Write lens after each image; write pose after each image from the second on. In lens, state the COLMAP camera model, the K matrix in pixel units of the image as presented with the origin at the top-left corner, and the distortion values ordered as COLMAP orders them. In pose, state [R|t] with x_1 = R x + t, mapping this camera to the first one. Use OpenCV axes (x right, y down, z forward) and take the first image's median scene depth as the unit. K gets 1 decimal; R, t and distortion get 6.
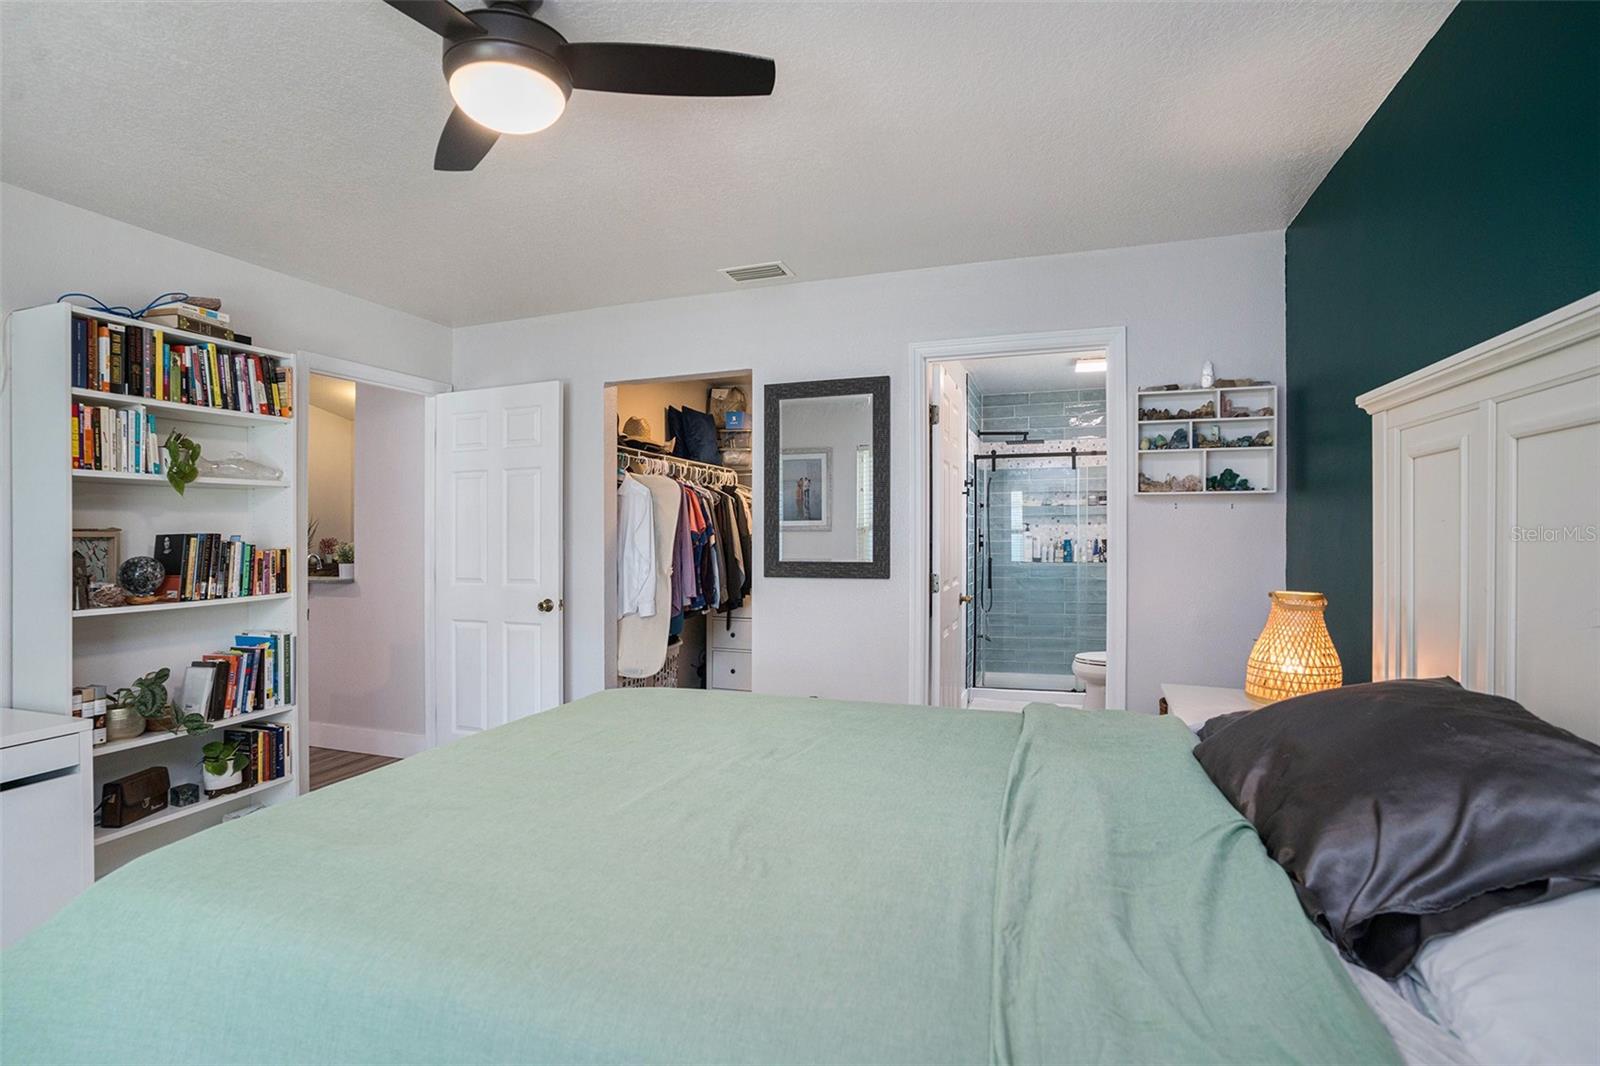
lens RADIAL K [[800.4, 0, 795.0], [0, 800.4, 531.7], [0, 0, 1]] dist [-0.065879, 0.022389]
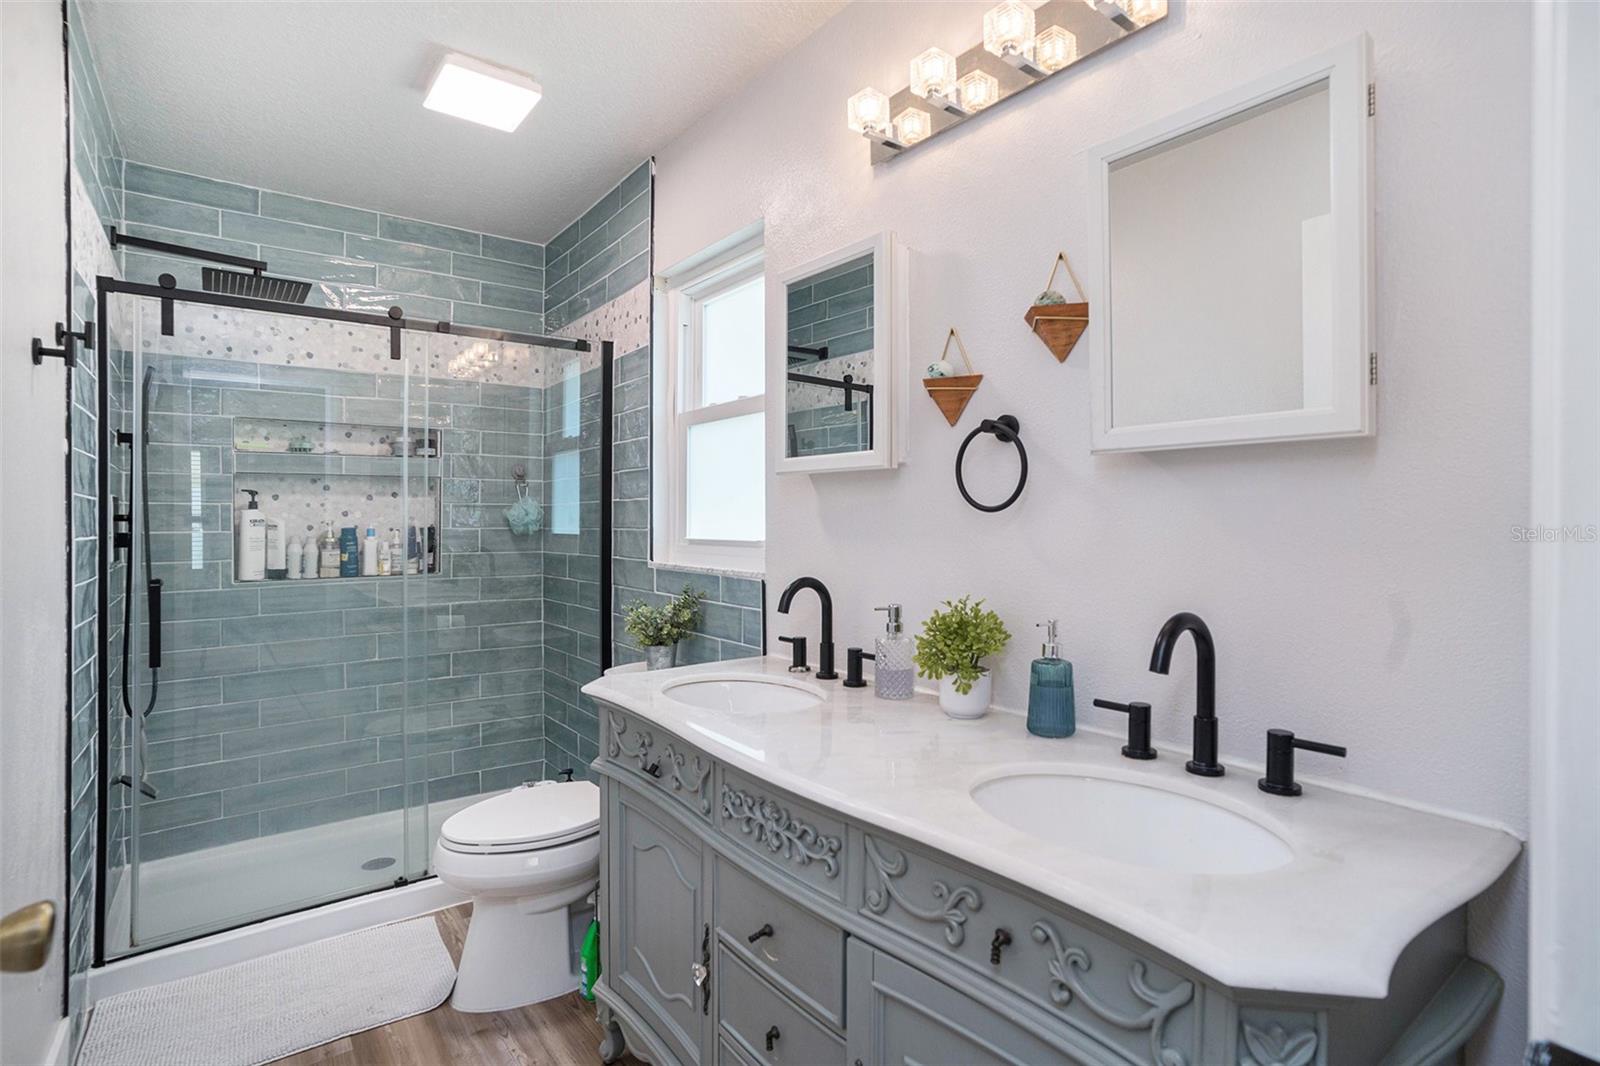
lens RADIAL K [[800.4, 0, 783.3], [0, 800.4, 525.1], [0, 0, 1]] dist [-0.065879, 0.022389]
pose [[0.584372, -0.004154, 0.811475, 0.122856], [0.003272, 0.999991, 0.002763, 0.008318], [-0.811479, 0.001041, 0.584380, 0.542923]]
